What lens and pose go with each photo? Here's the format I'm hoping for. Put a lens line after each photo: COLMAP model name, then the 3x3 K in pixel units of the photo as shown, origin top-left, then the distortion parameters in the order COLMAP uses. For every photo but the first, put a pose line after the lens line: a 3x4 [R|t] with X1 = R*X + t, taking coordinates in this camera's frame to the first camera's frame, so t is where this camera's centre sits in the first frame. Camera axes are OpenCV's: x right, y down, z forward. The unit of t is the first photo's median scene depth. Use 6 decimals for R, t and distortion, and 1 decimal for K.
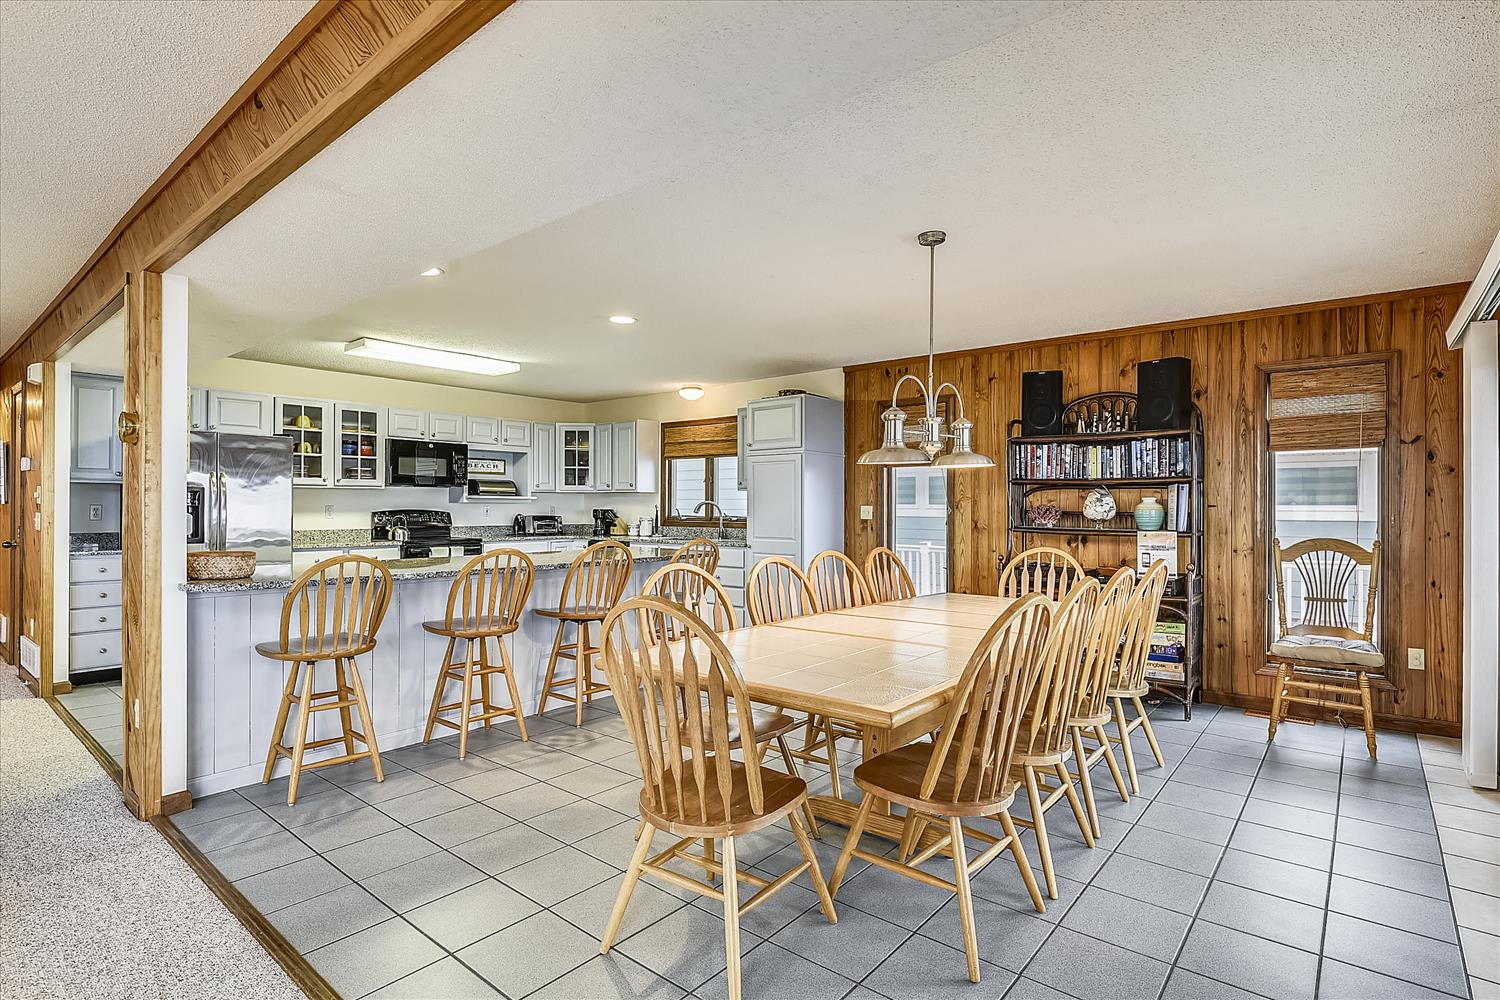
lens RADIAL K [[744.3, 0, 751.6], [0, 744.3, 504.1], [0, 0, 1]] dist [0.002031, -0.011496]
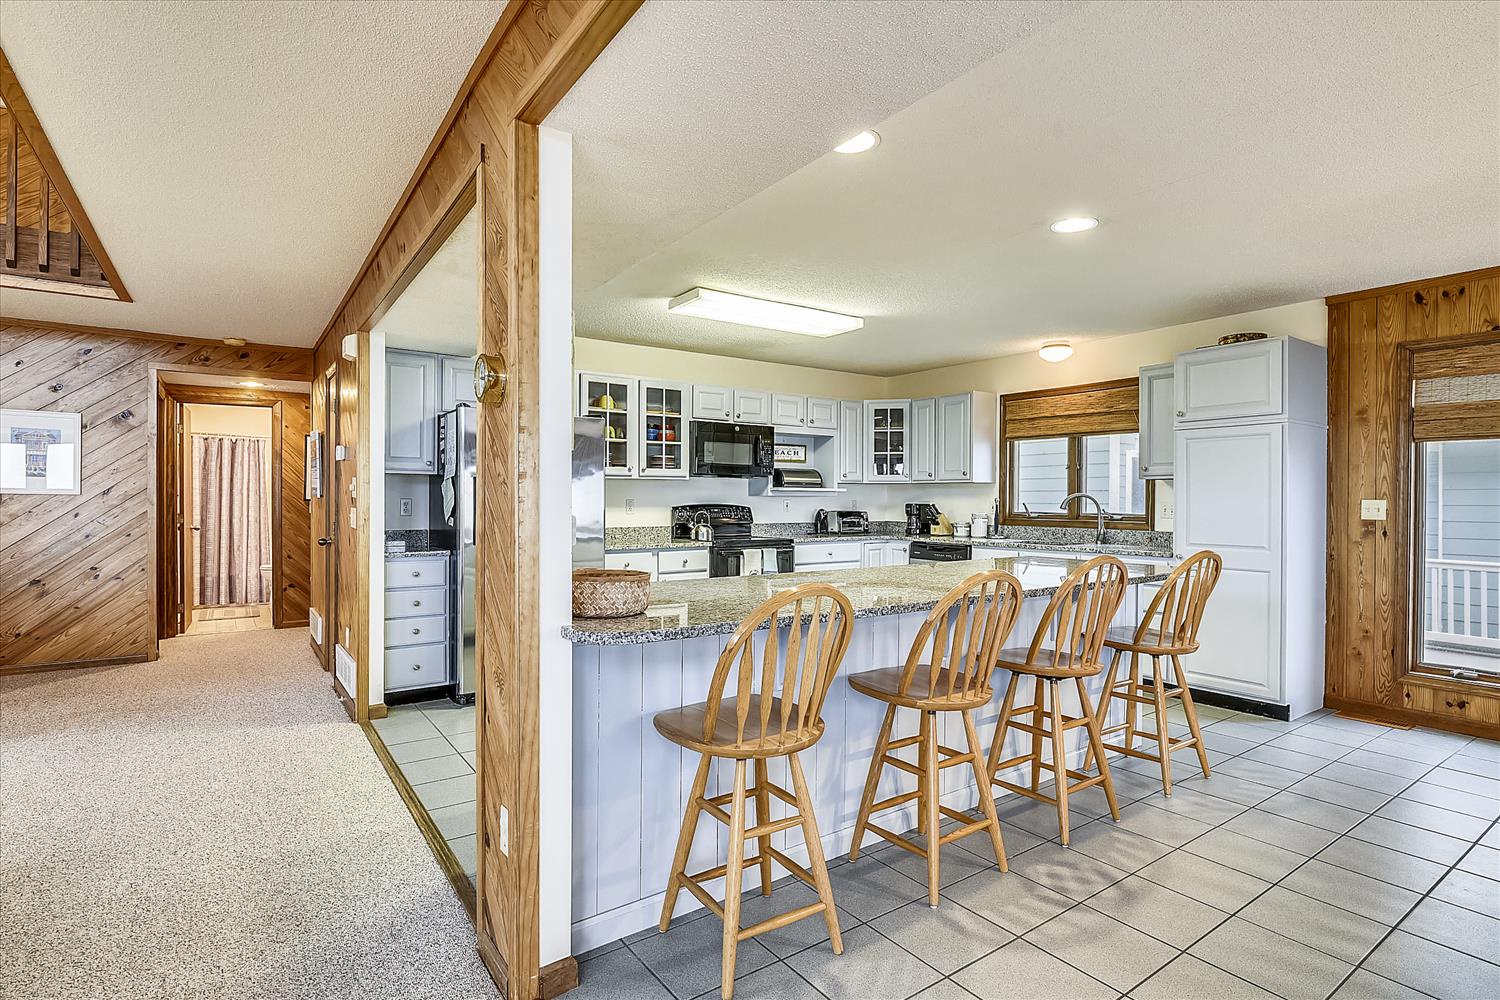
lens RADIAL K [[748.0, 0, 754.7], [0, 748.0, 501.3], [0, 0, 1]] dist [0.000257, -0.009773]
pose [[0.965915, 0.000921, -0.258858, -0.211819], [0.000623, 0.999983, 0.005882, -0.000761], [0.258859, -0.005843, 0.965897, 0.203885]]
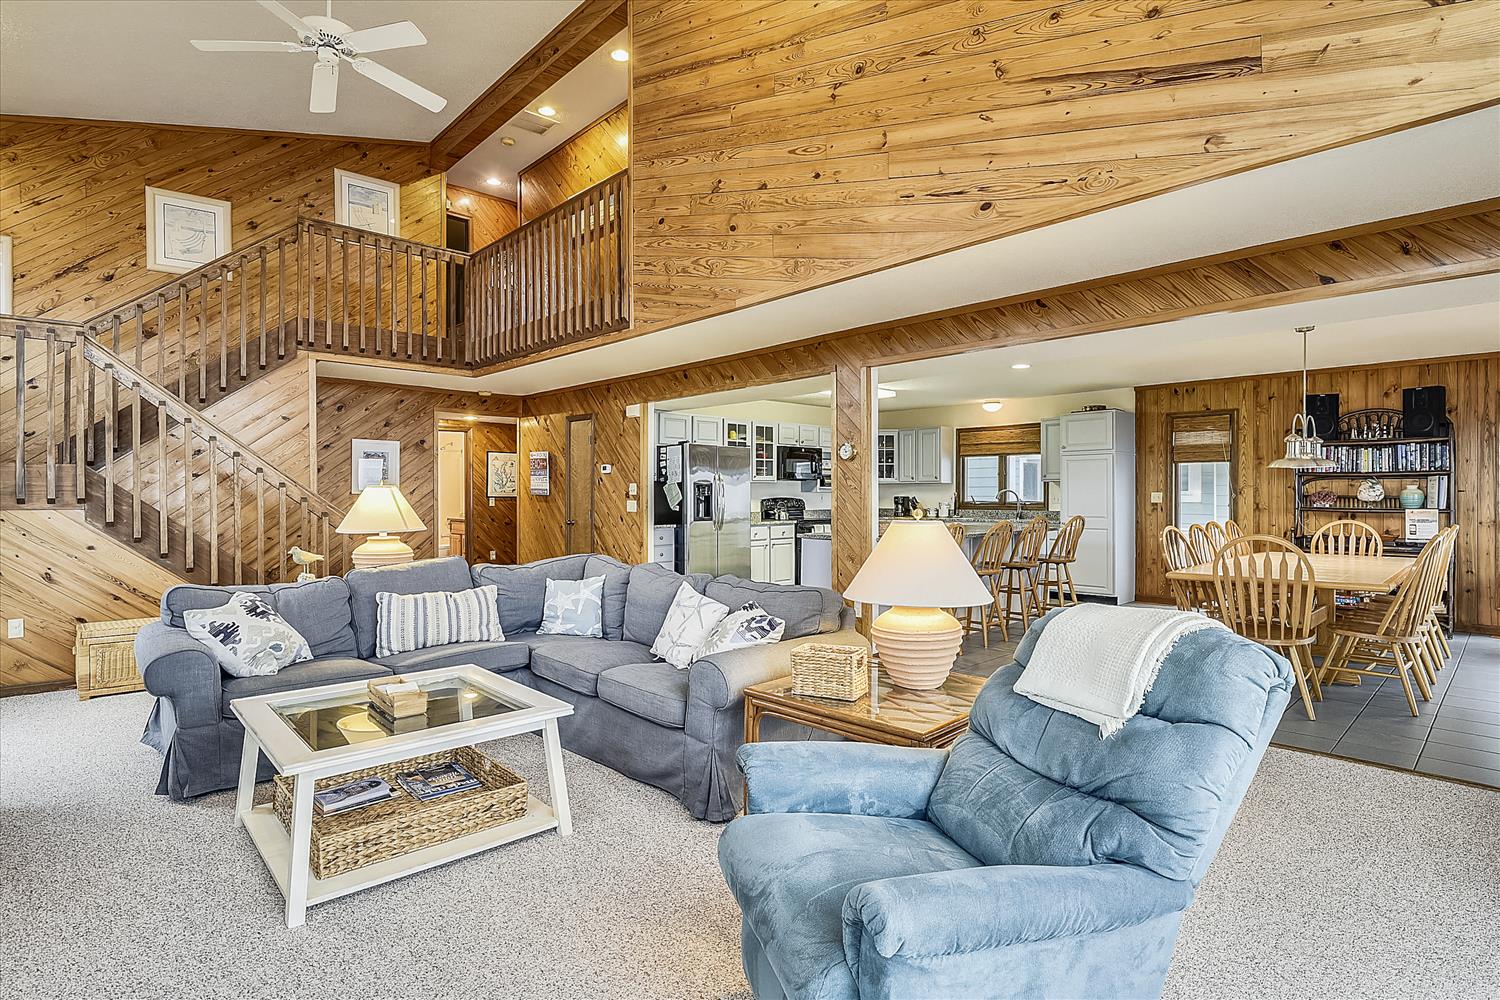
lens RADIAL K [[748.0, 0, 754.7], [0, 748.0, 501.3], [0, 0, 1]] dist [0.000257, -0.009773]
pose [[0.993294, -0.005365, -0.115488, -0.400590], [0.006864, 0.999897, 0.012583, -0.003607], [0.115408, -0.013292, 0.993229, -0.400351]]
